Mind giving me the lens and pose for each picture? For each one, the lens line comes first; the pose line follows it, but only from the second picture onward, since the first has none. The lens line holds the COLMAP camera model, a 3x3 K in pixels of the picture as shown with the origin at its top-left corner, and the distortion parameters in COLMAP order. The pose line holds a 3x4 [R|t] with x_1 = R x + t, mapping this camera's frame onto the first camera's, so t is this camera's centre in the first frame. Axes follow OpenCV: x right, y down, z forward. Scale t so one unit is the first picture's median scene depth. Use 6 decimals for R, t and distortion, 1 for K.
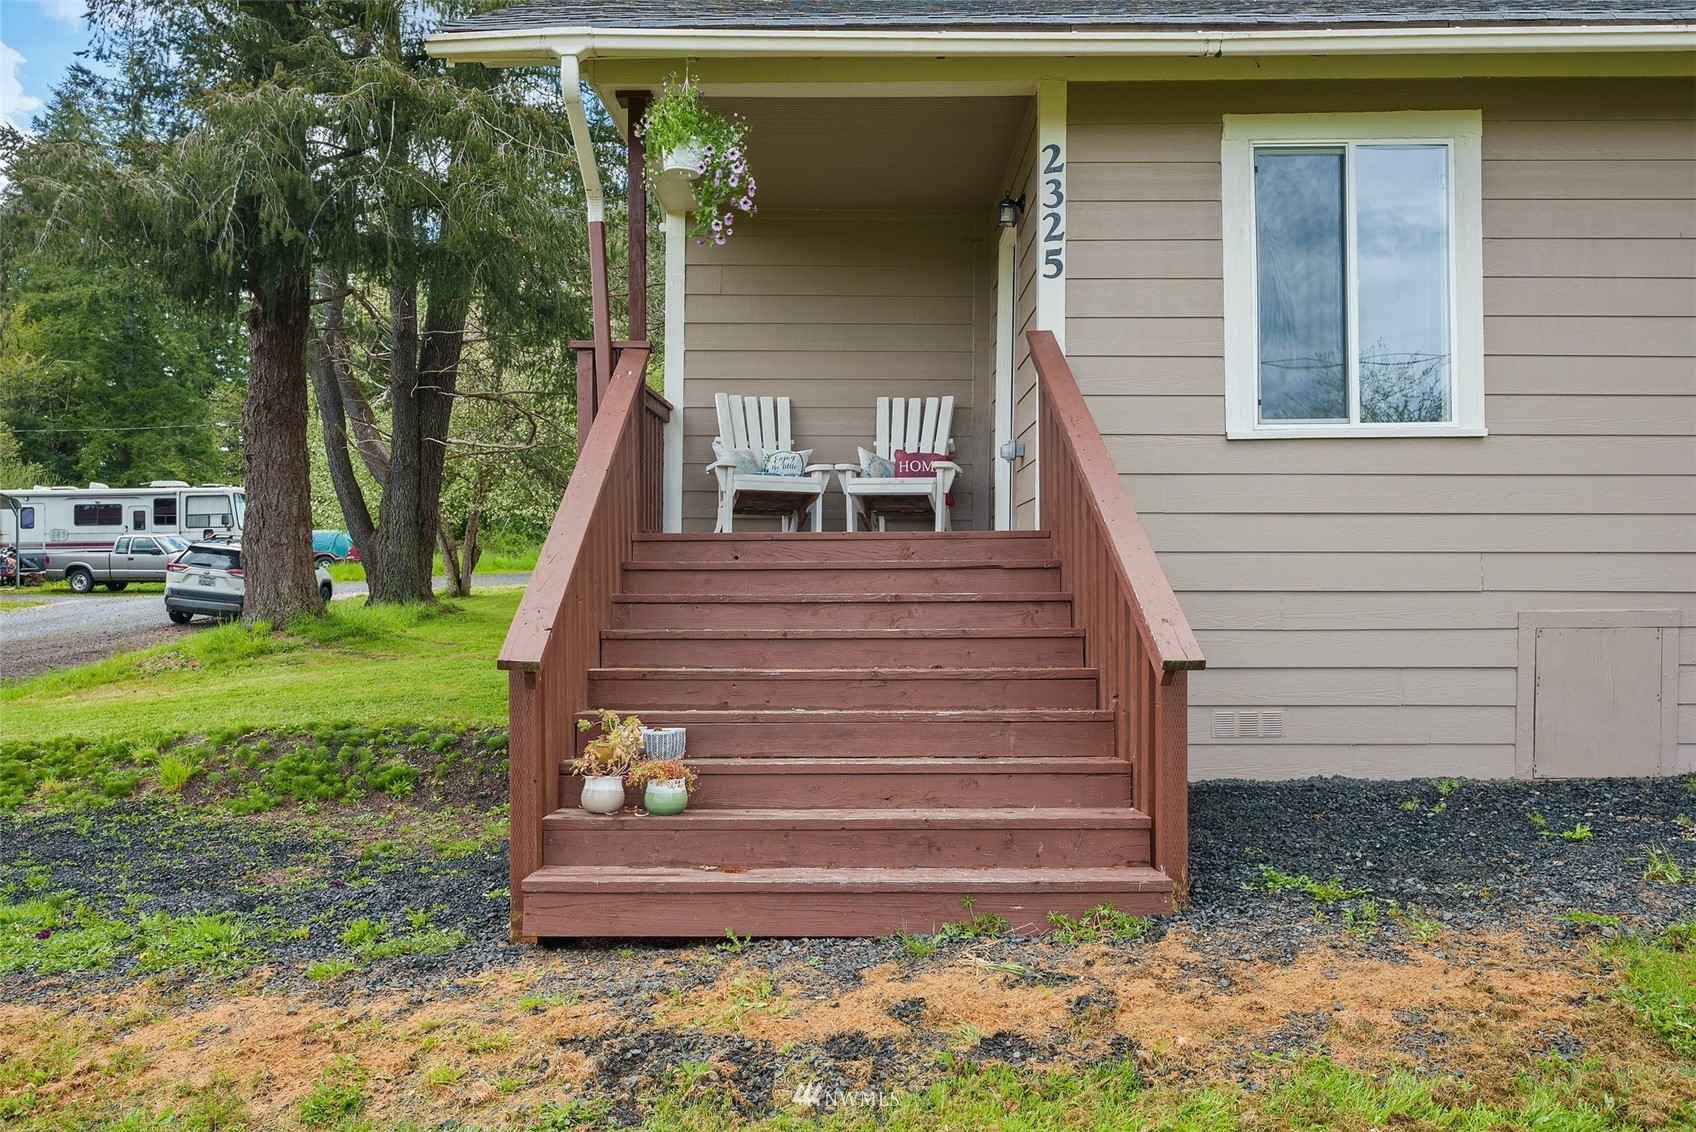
lens RADIAL K [[1310.5, 0, 848.4], [0, 1310.5, 568.3], [0, 0, 1]] dist [0.003307, 0.000128]
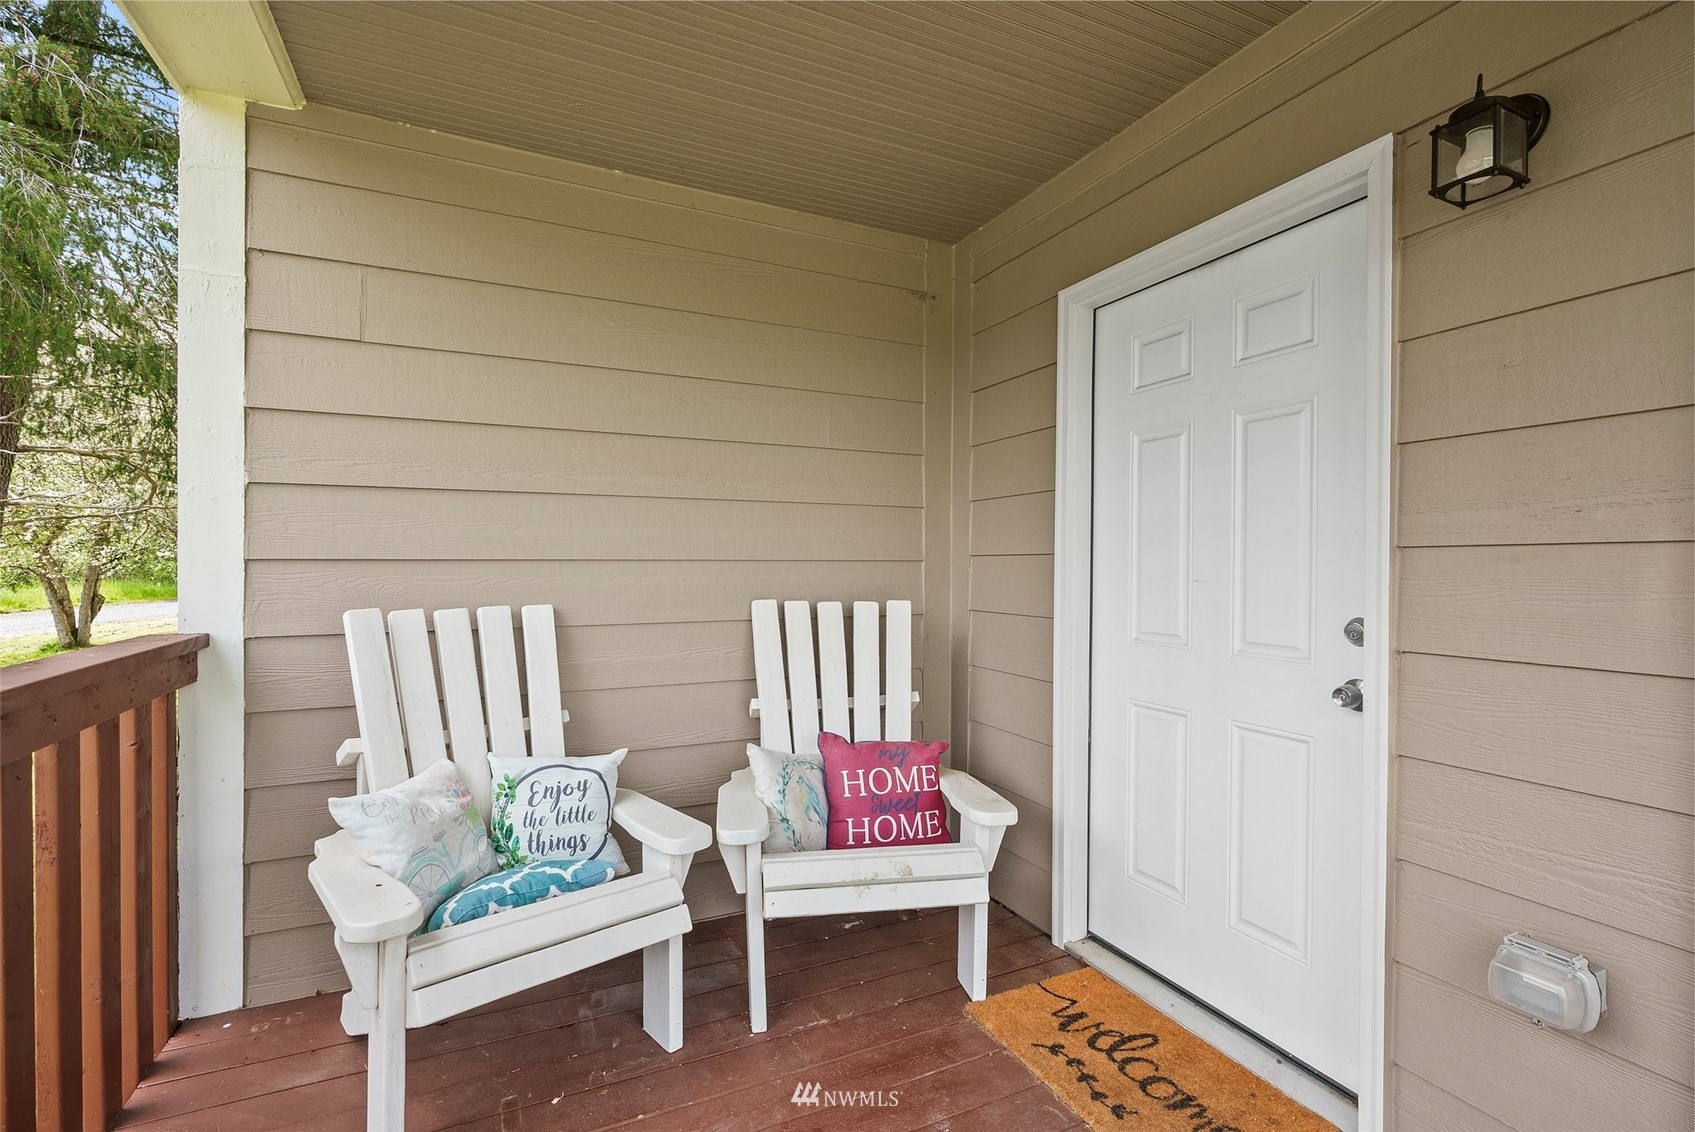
lens RADIAL K [[776.6, 0, 856.1], [0, 776.6, 567.0], [0, 0, 1]] dist [-0.010061, 0.000367]
pose [[0.900547, -0.006261, 0.434714, -0.065729], [0.000464, 0.999910, 0.013440, -0.146193], [-0.434759, -0.011902, 0.900468, 0.734720]]
